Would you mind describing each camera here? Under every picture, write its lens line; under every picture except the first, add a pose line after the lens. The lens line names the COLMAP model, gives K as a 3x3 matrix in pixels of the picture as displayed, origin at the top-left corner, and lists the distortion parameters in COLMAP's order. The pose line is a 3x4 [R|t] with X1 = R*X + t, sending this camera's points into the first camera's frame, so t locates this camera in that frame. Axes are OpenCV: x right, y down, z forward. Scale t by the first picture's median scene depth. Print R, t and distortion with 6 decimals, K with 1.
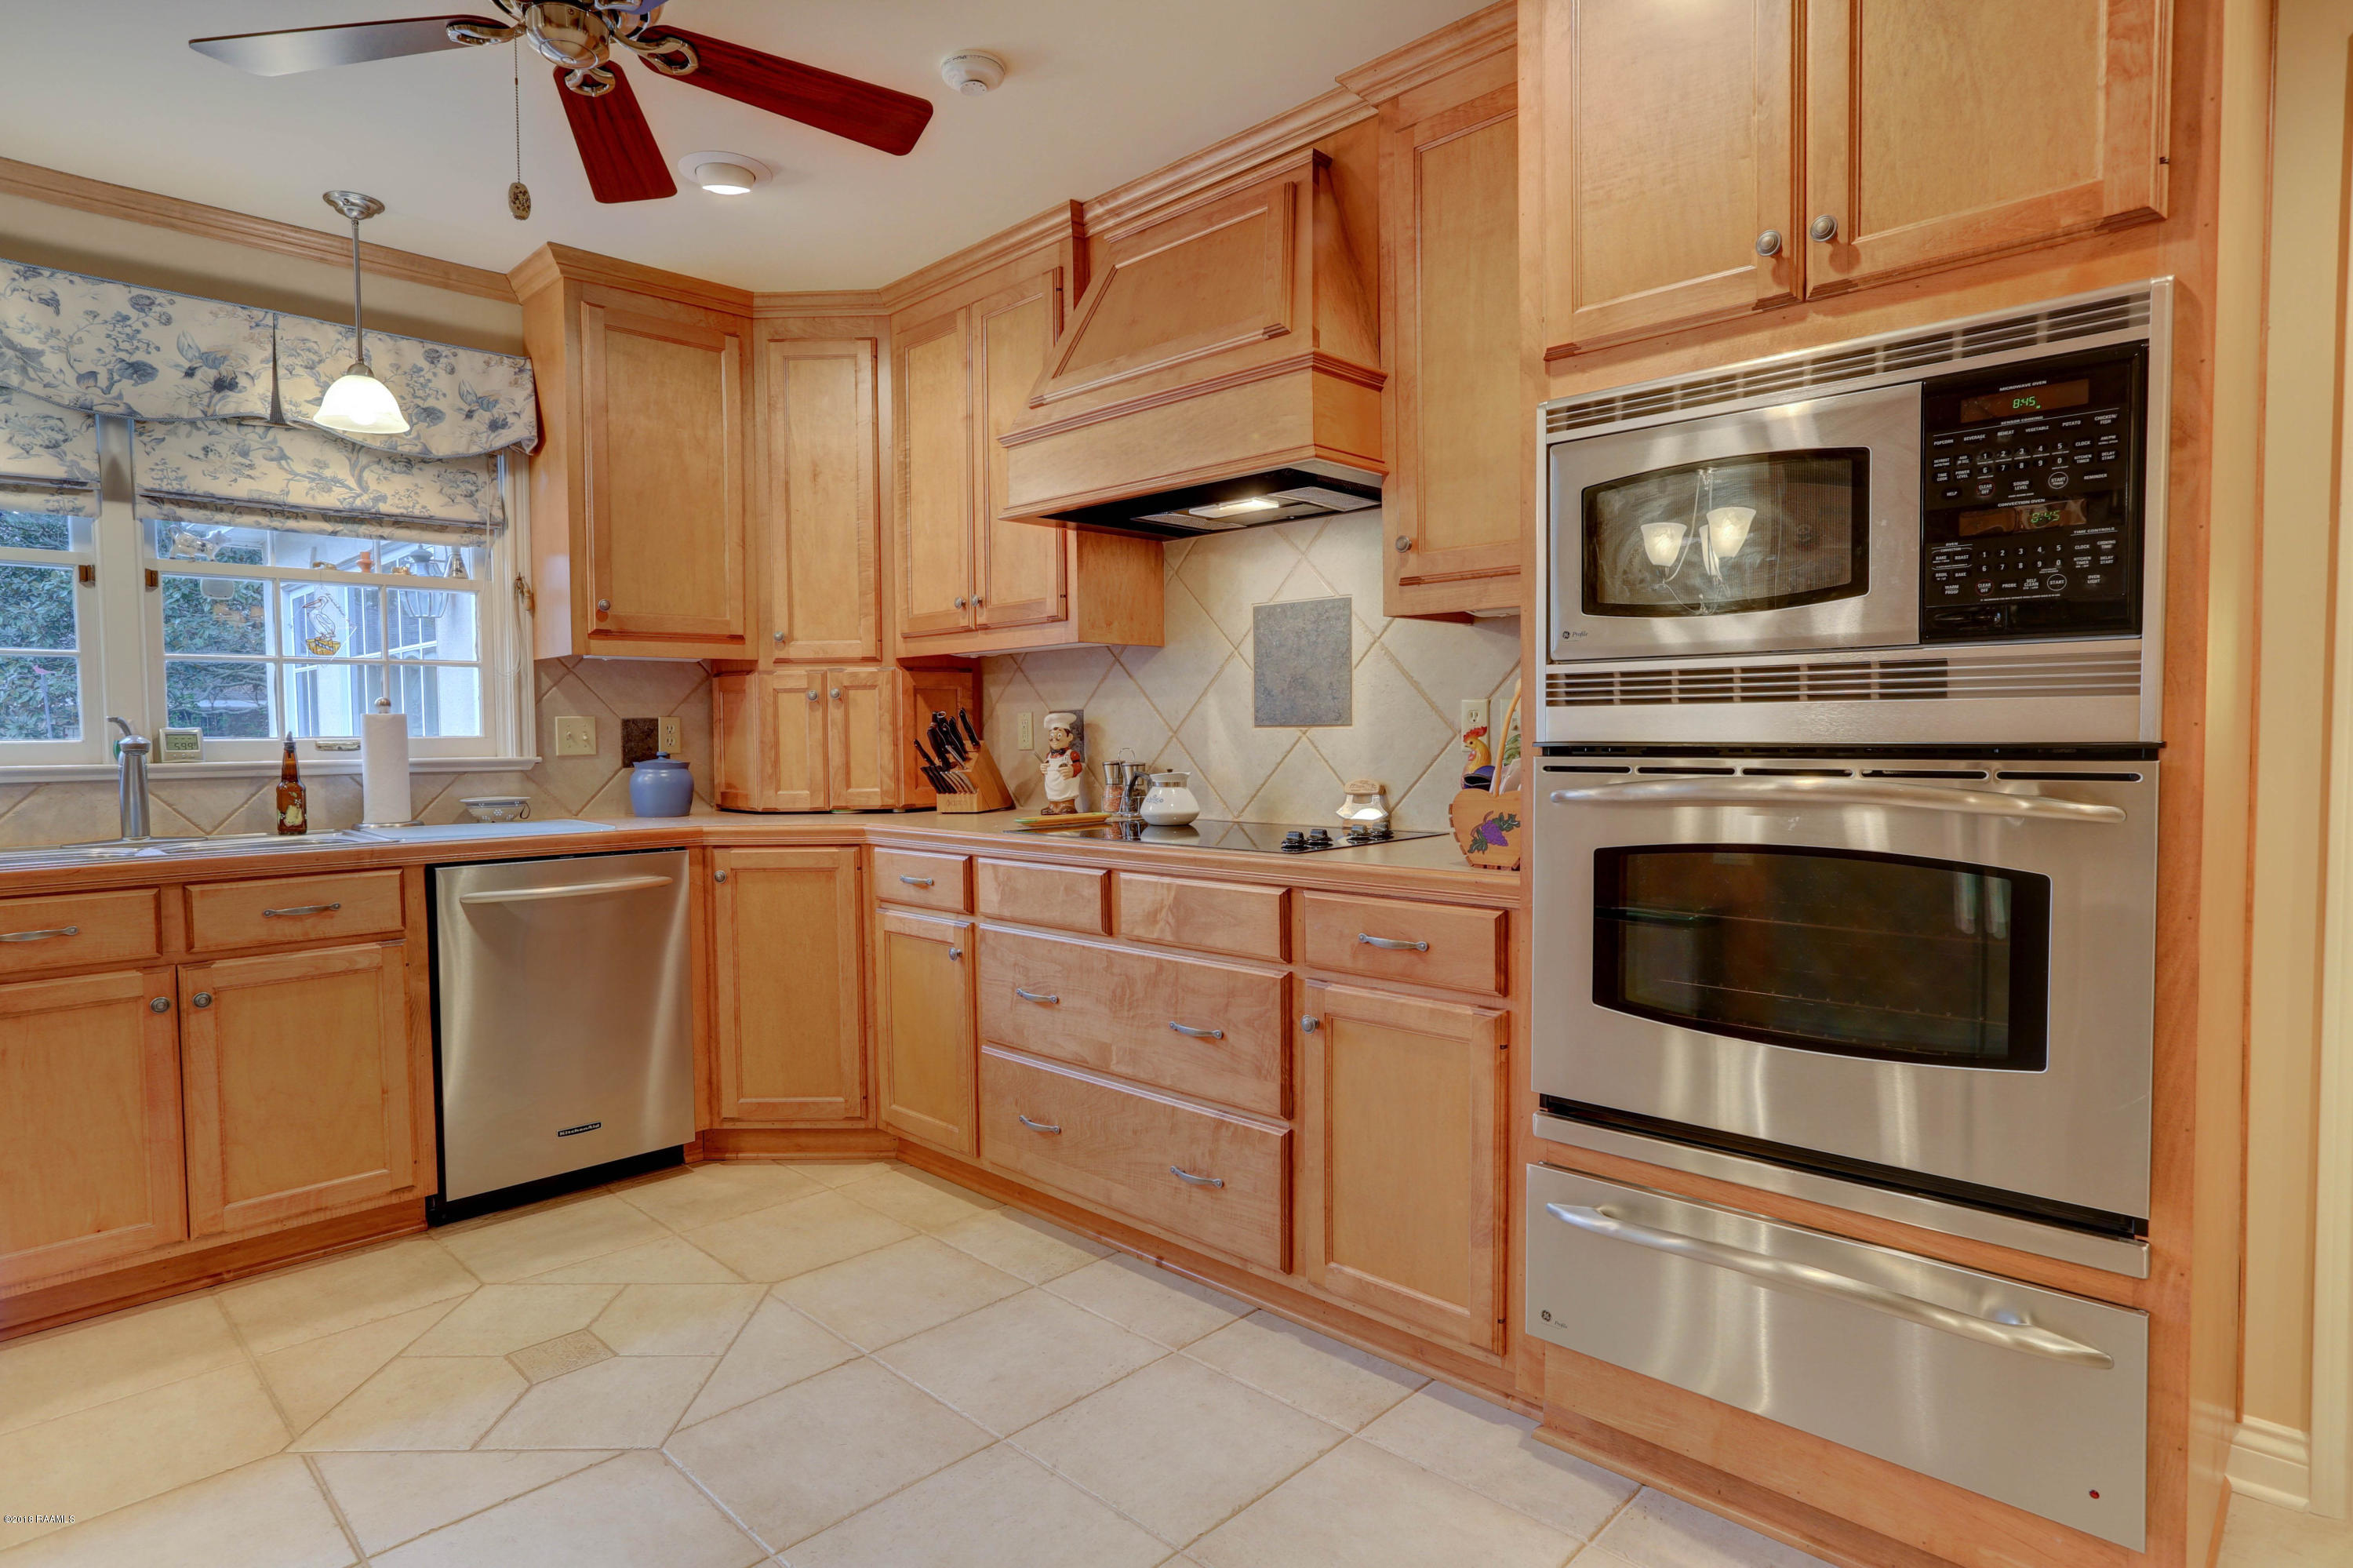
lens RADIAL K [[1280.4, 0, 1169.4], [0, 1280.4, 786.1], [0, 0, 1]] dist [-0.010142, 0.001813]
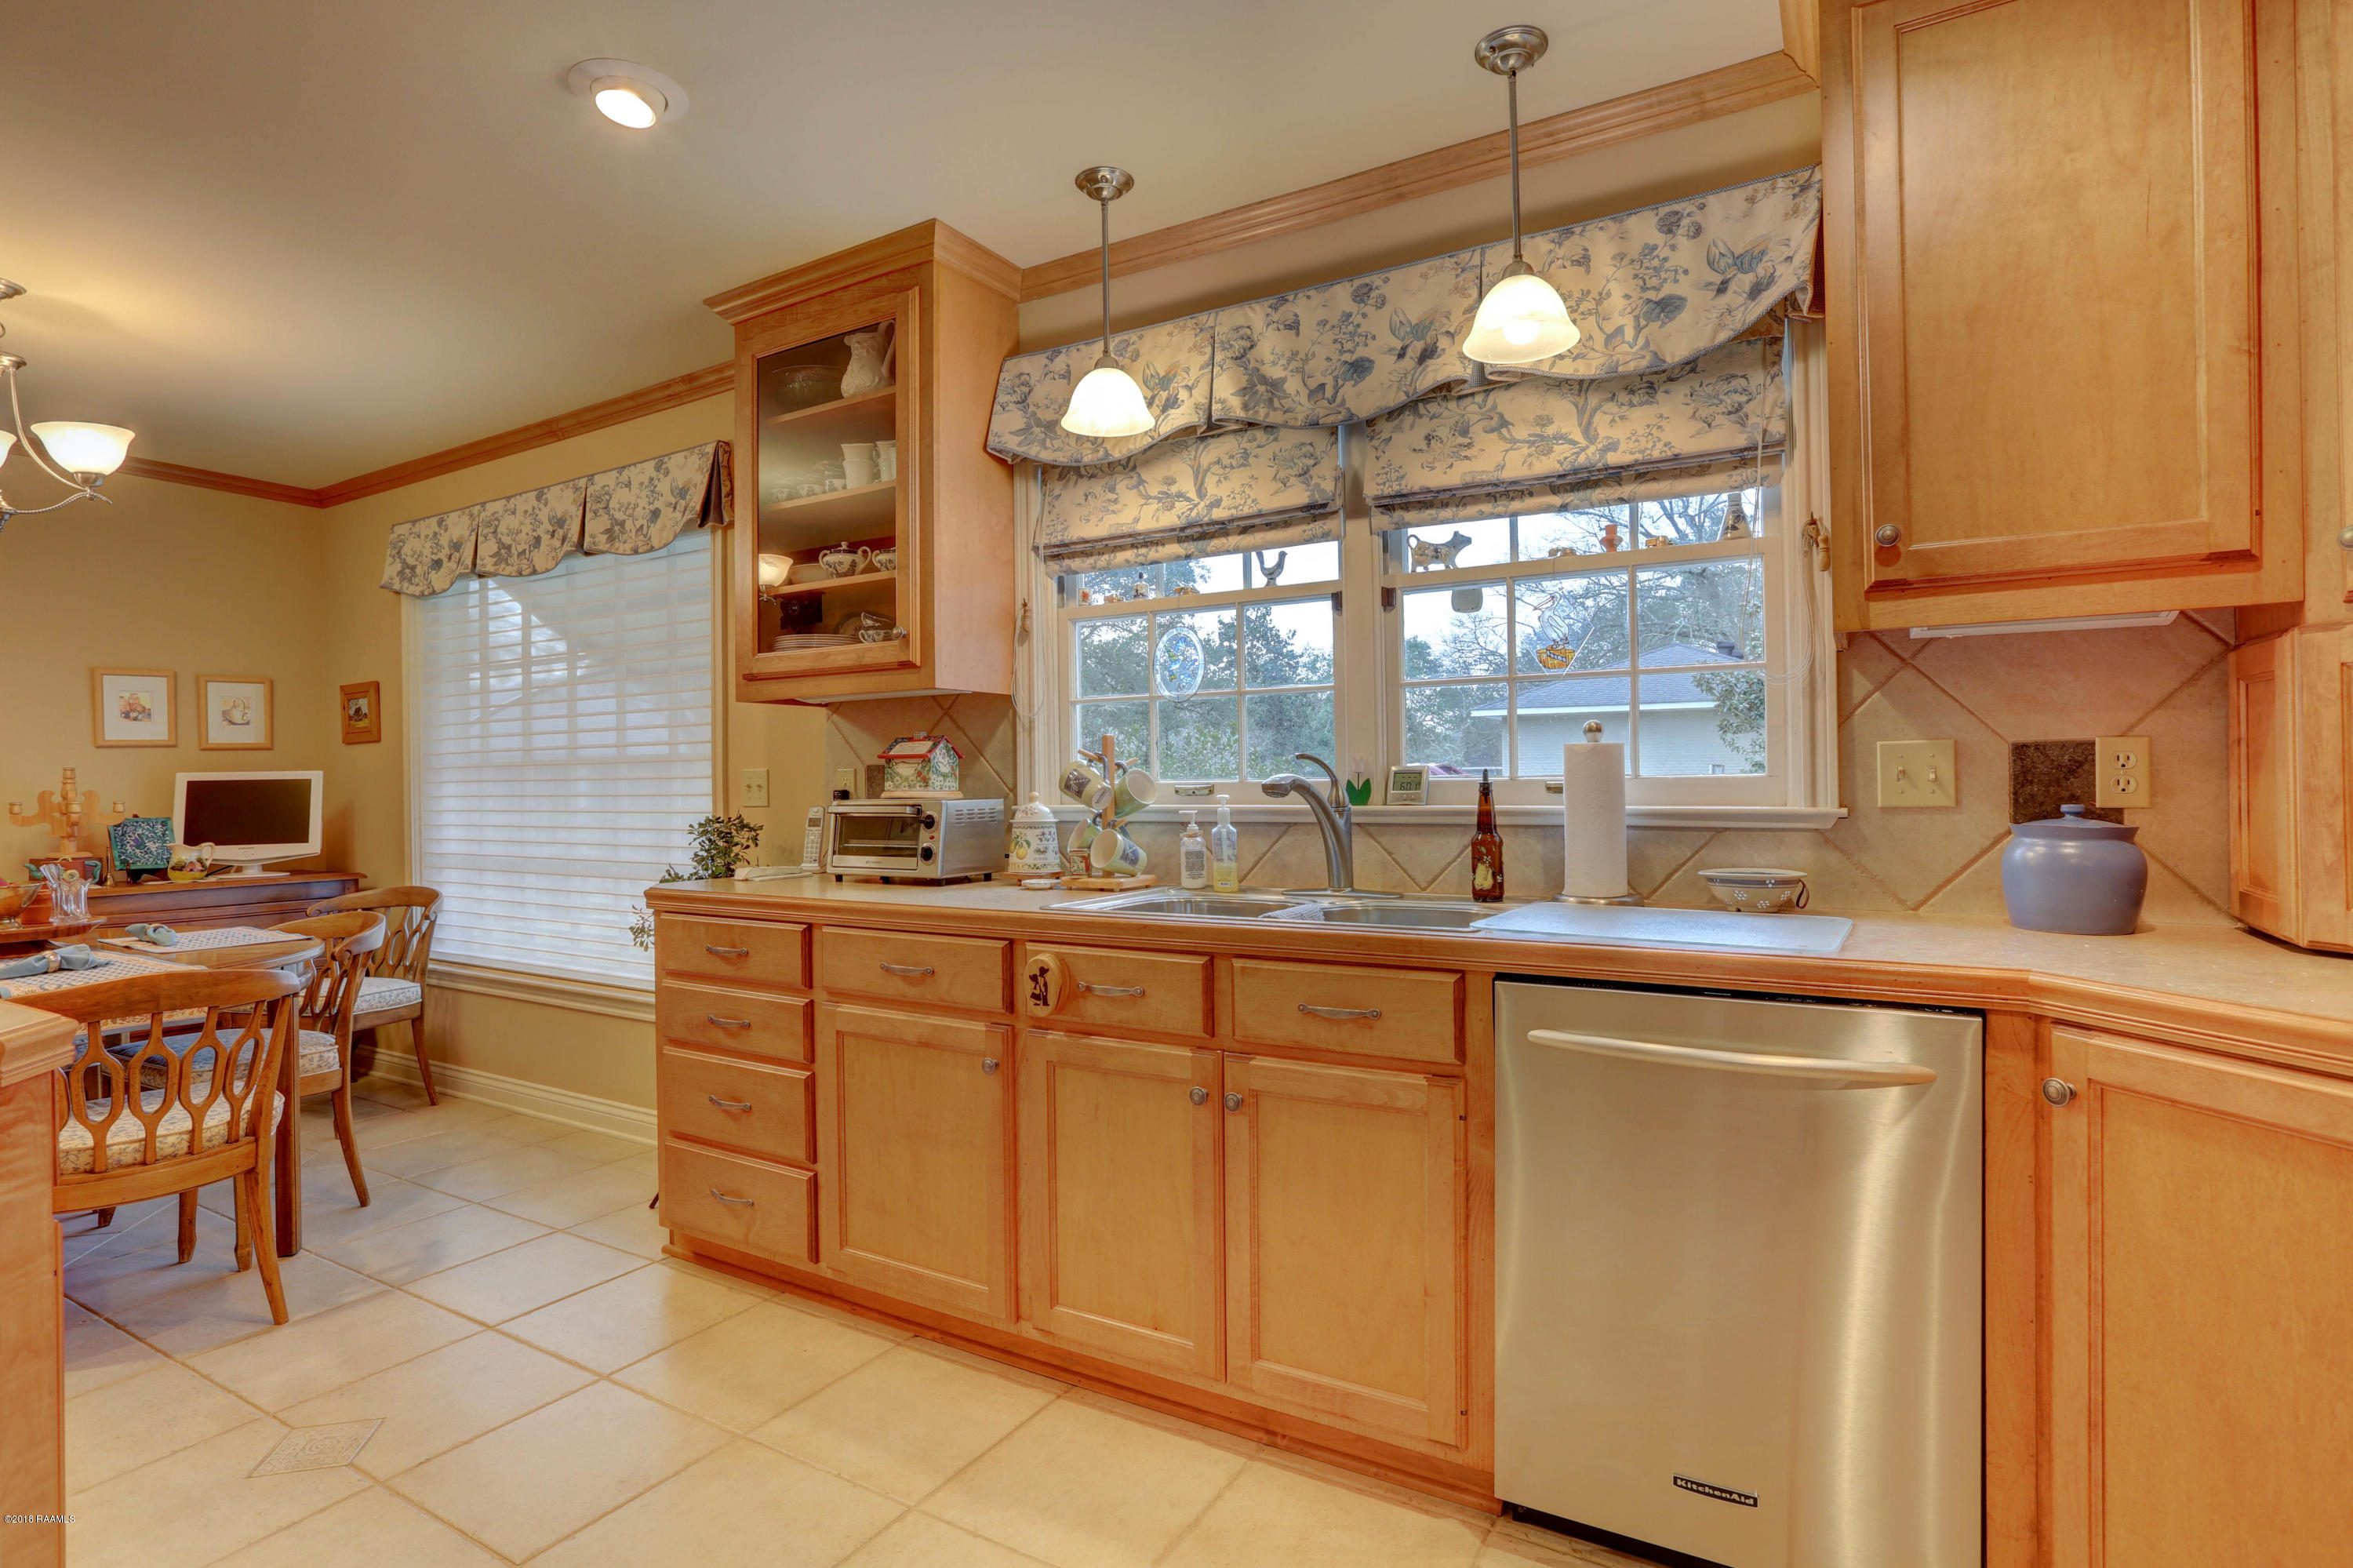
lens RADIAL K [[1188.8, 0, 1143.3], [0, 1188.8, 769.2], [0, 0, 1]] dist [-0.031386, 0.014545]
pose [[0.236148, -0.001386, -0.971716, -0.030733], [-0.033876, 0.999379, -0.009658, -0.027755], [0.971126, 0.035198, 0.235954, 0.611821]]
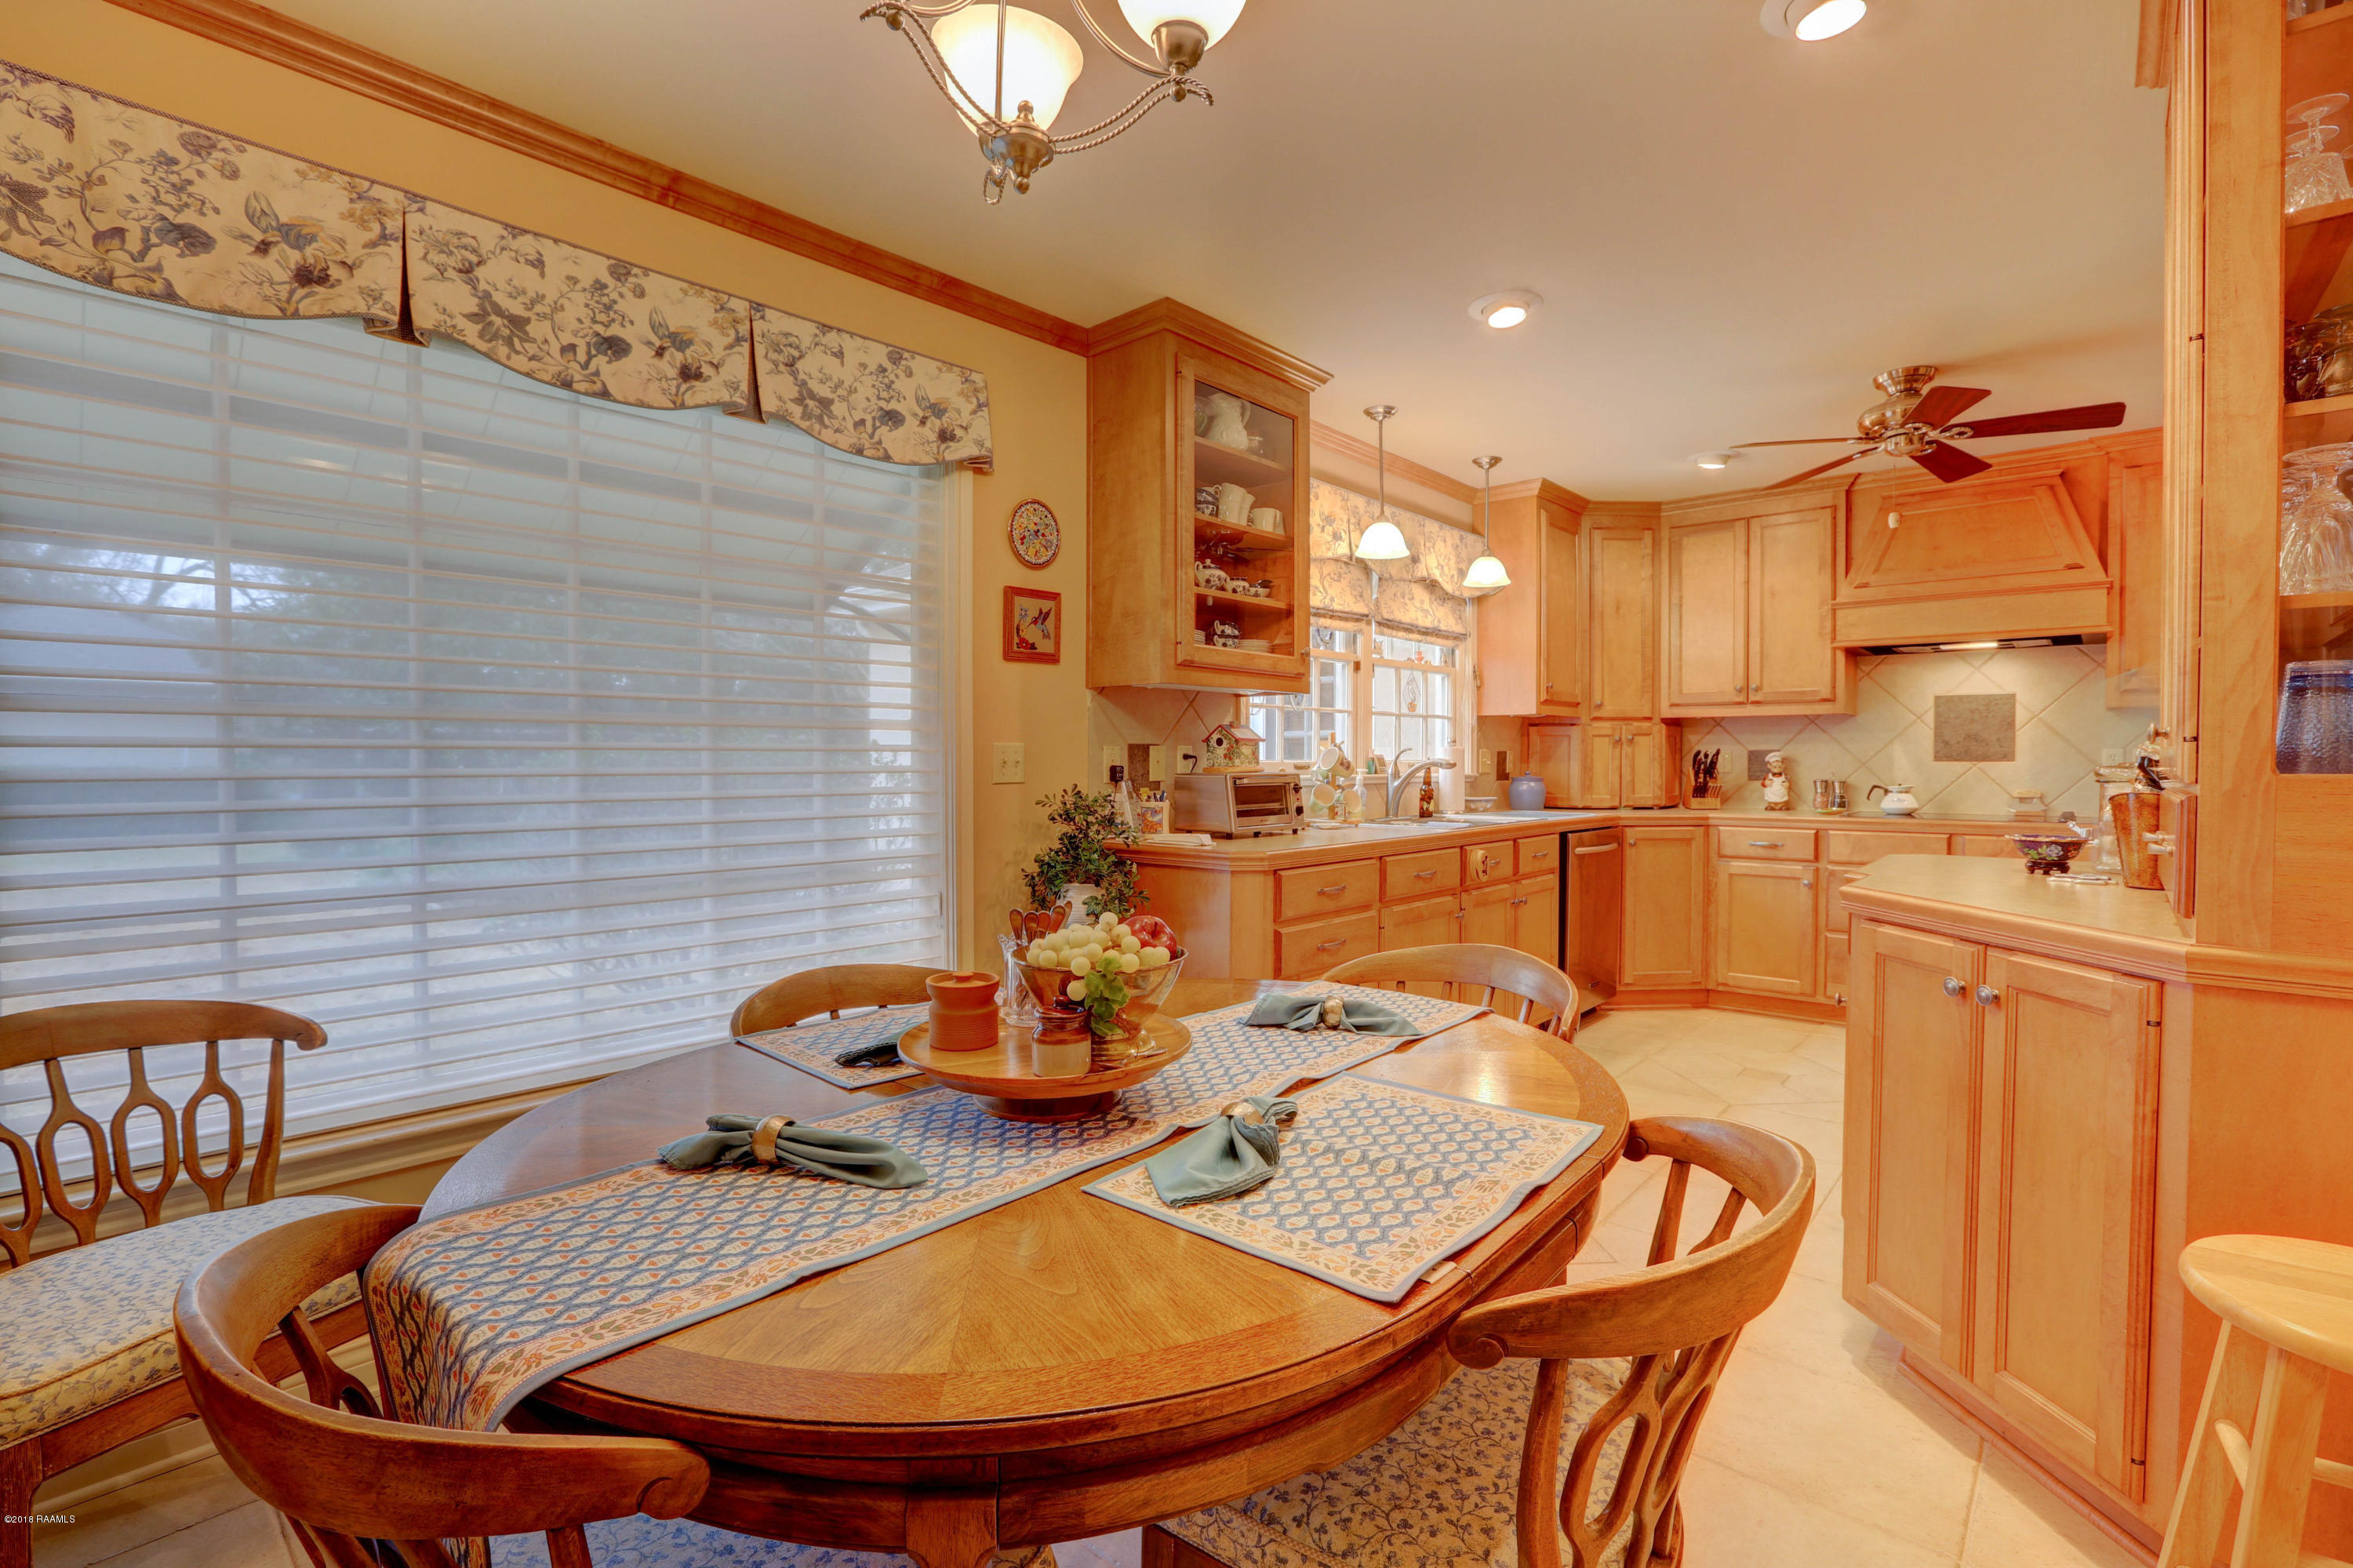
lens RADIAL K [[1094.2, 0, 1139.2], [0, 1094.2, 778.8], [0, 0, 1]] dist [-0.026357, 0.001408]
pose [[0.998331, 0.010302, 0.056819, -1.154331], [-0.008740, 0.999579, -0.027669, 0.031147], [-0.057080, 0.027126, 0.998001, -0.467697]]
